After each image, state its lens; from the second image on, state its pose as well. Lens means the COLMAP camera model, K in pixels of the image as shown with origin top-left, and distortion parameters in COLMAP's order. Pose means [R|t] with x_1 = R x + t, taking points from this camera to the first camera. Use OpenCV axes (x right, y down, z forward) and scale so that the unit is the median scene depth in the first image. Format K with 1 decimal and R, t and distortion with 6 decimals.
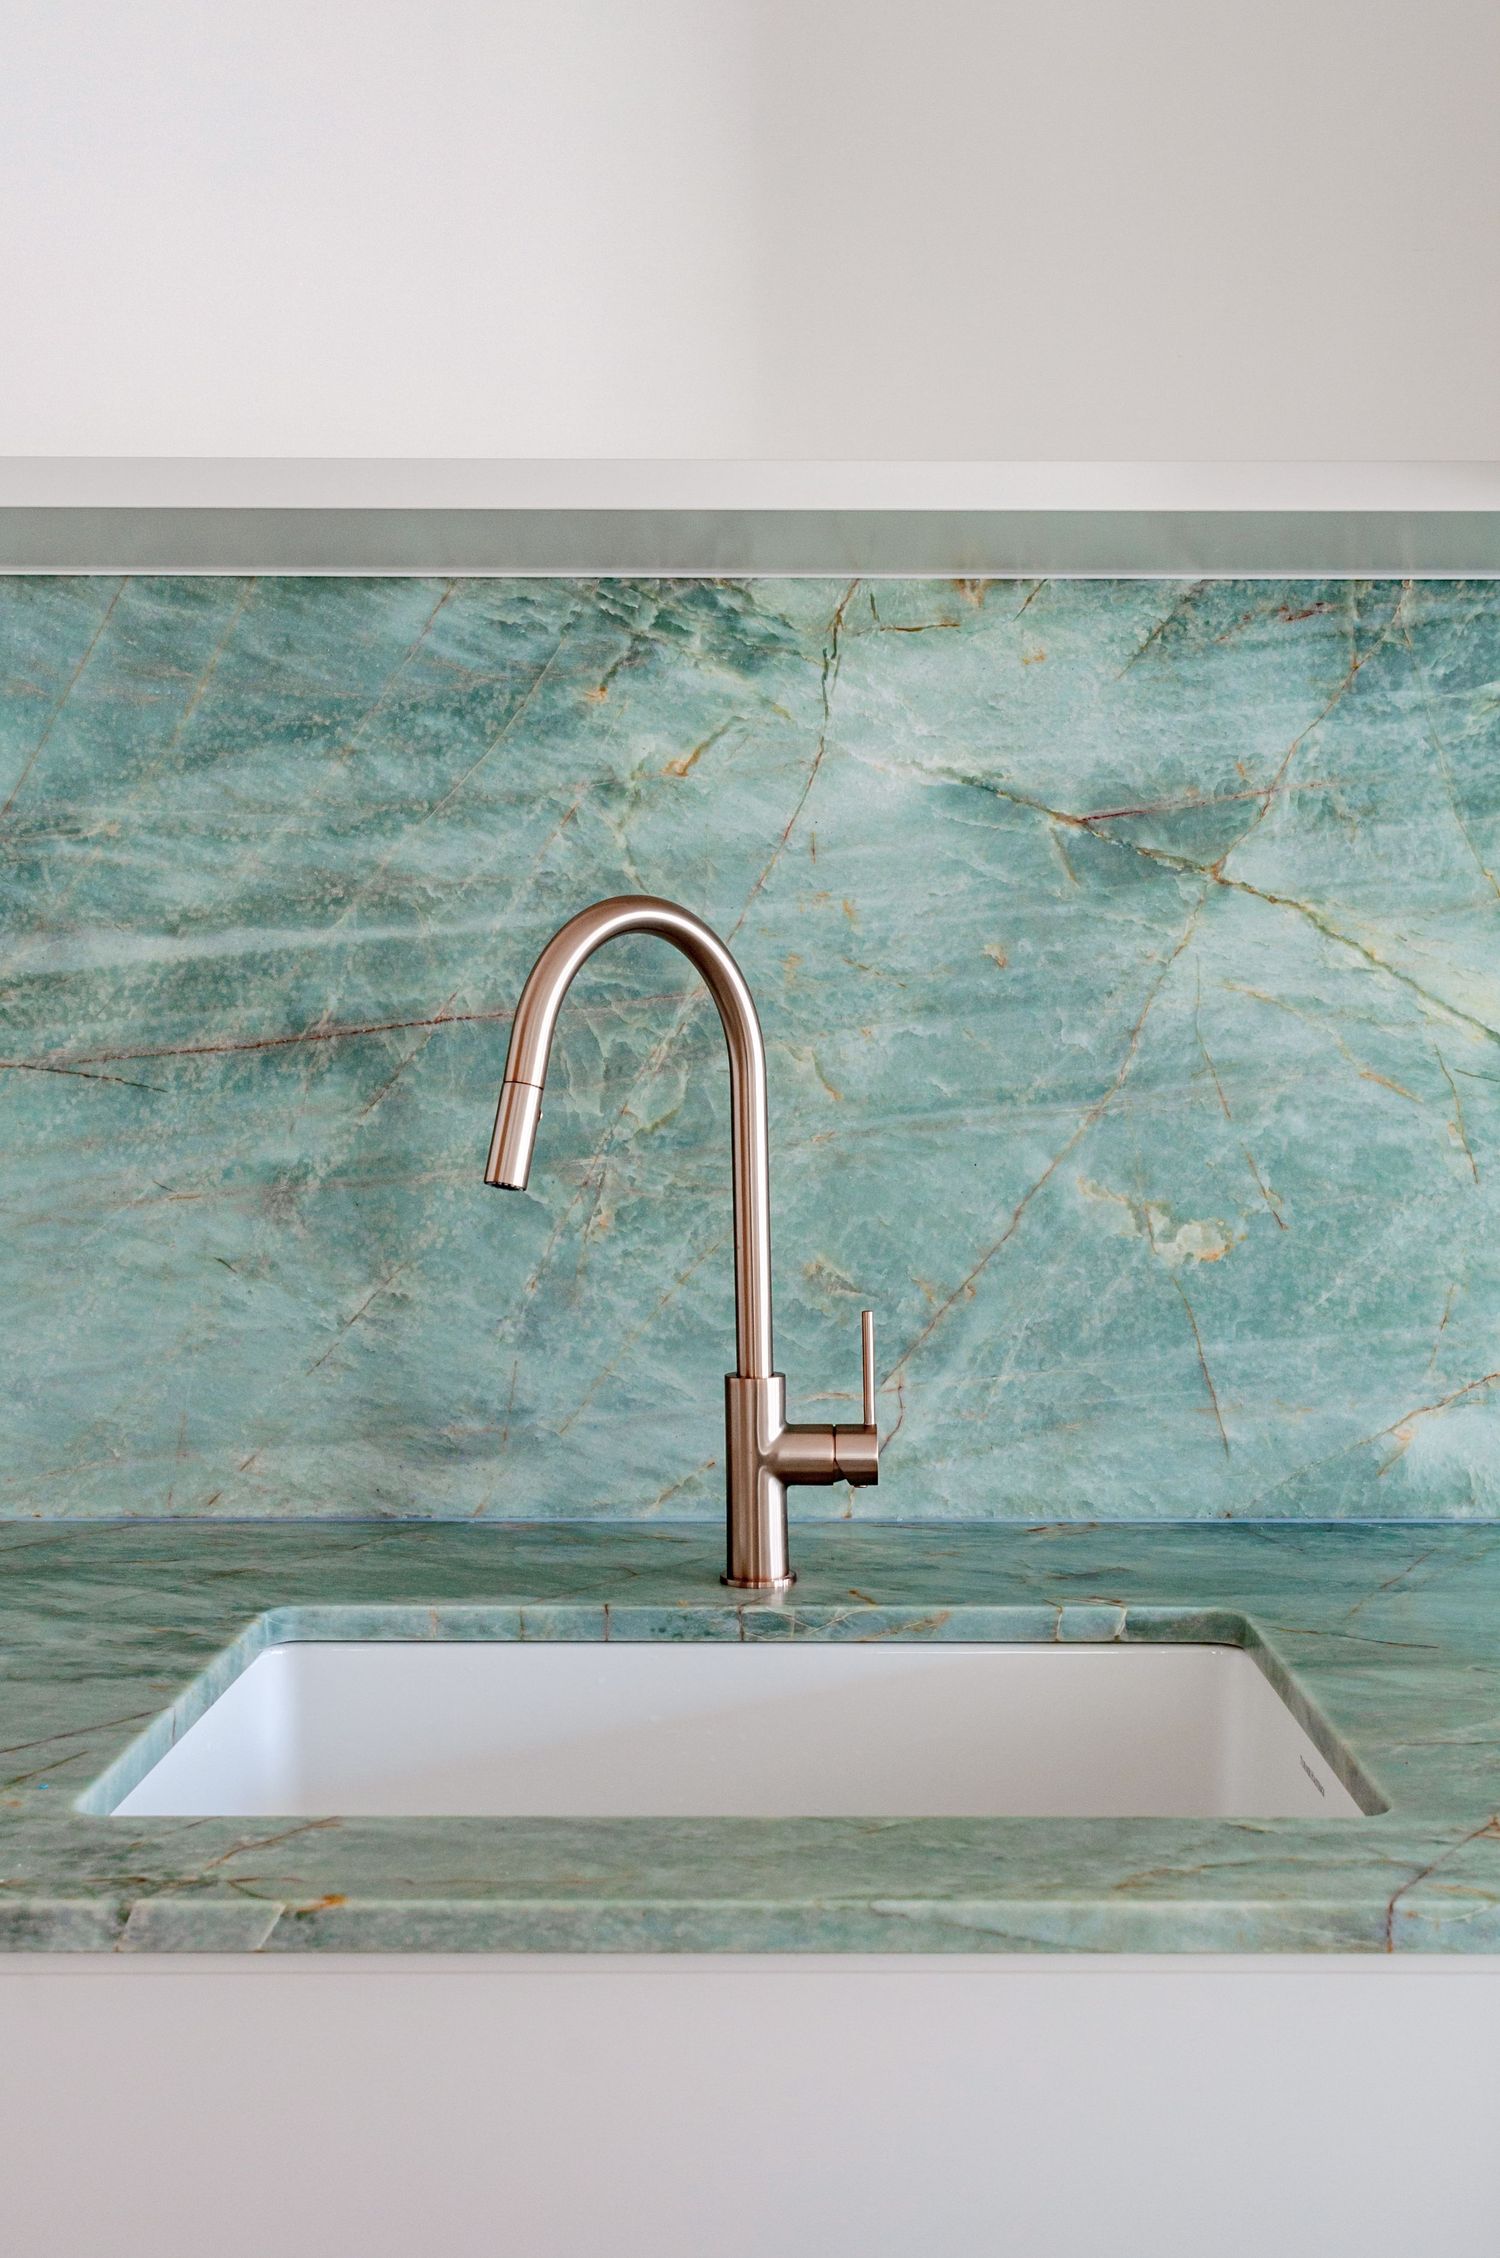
lens RADIAL K [[2366.4, 0, 753.0], [0, 2366.4, 1094.9], [0, 0, 1]] dist [0.006907, 0.000000]
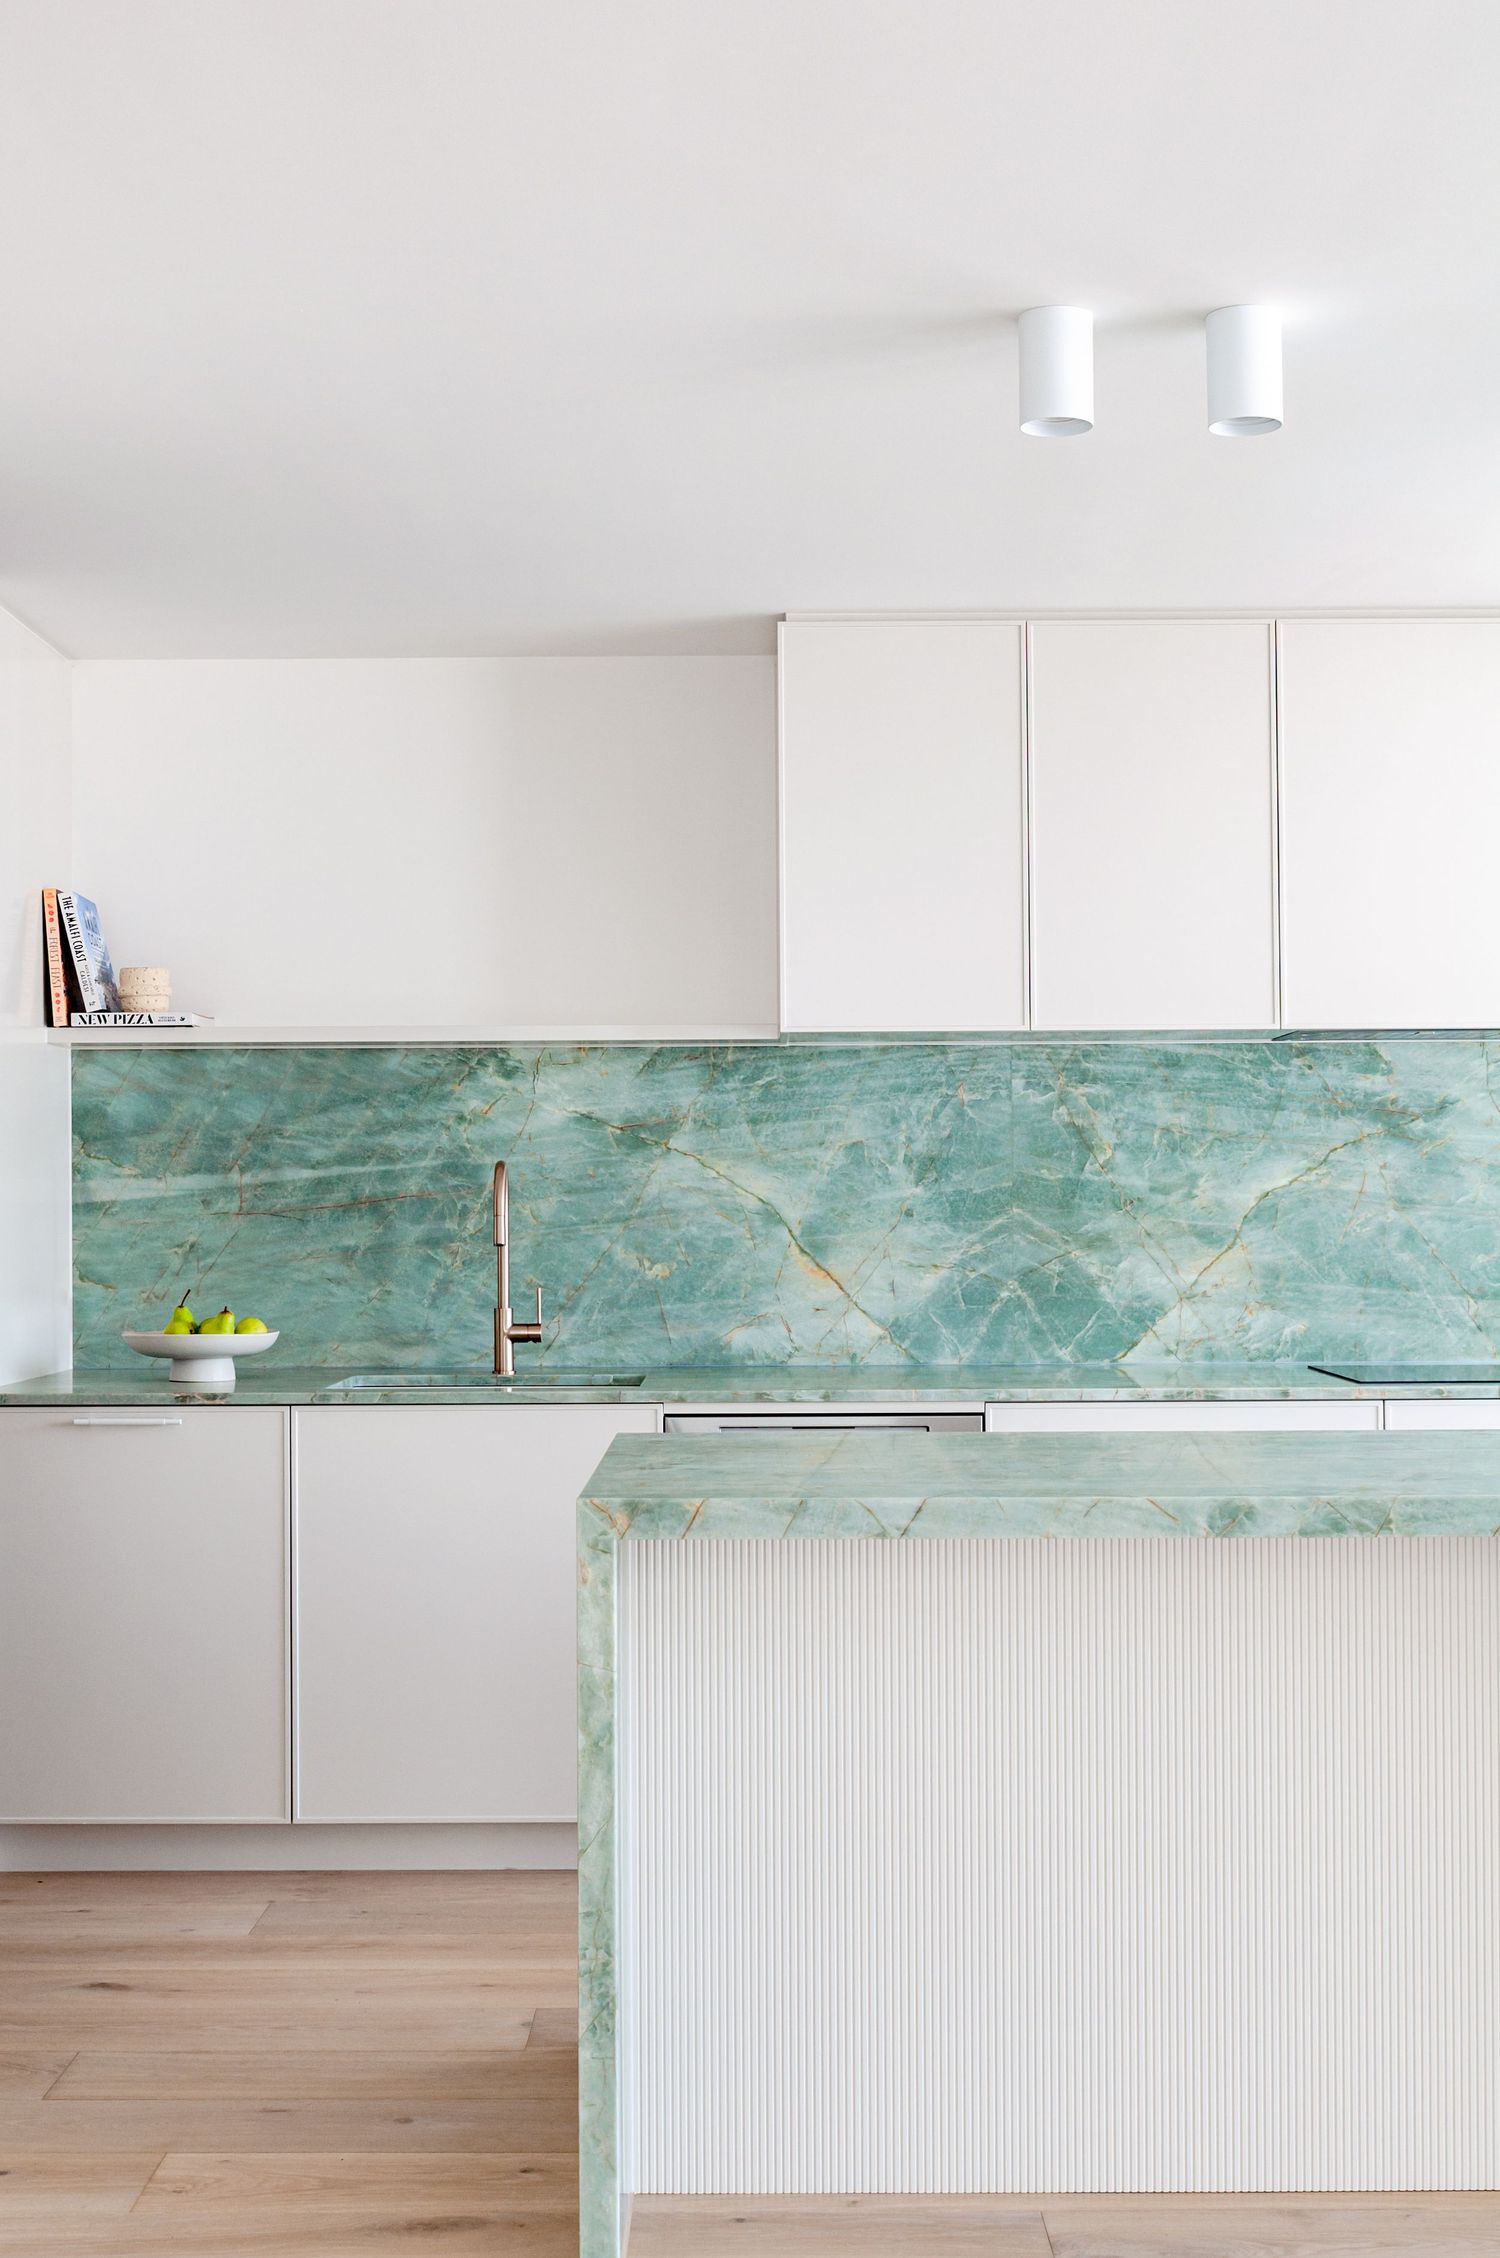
lens RADIAL K [[2792.7, 0, 709.8], [0, 2792.7, 1094.1], [0, 0, 1]] dist [-0.019678, 0.000000]
pose [[0.999934, -0.006432, -0.009531, 0.284171], [0.005881, 0.998373, -0.056714, 0.040431], [0.009880, 0.056654, 0.998345, -2.485145]]
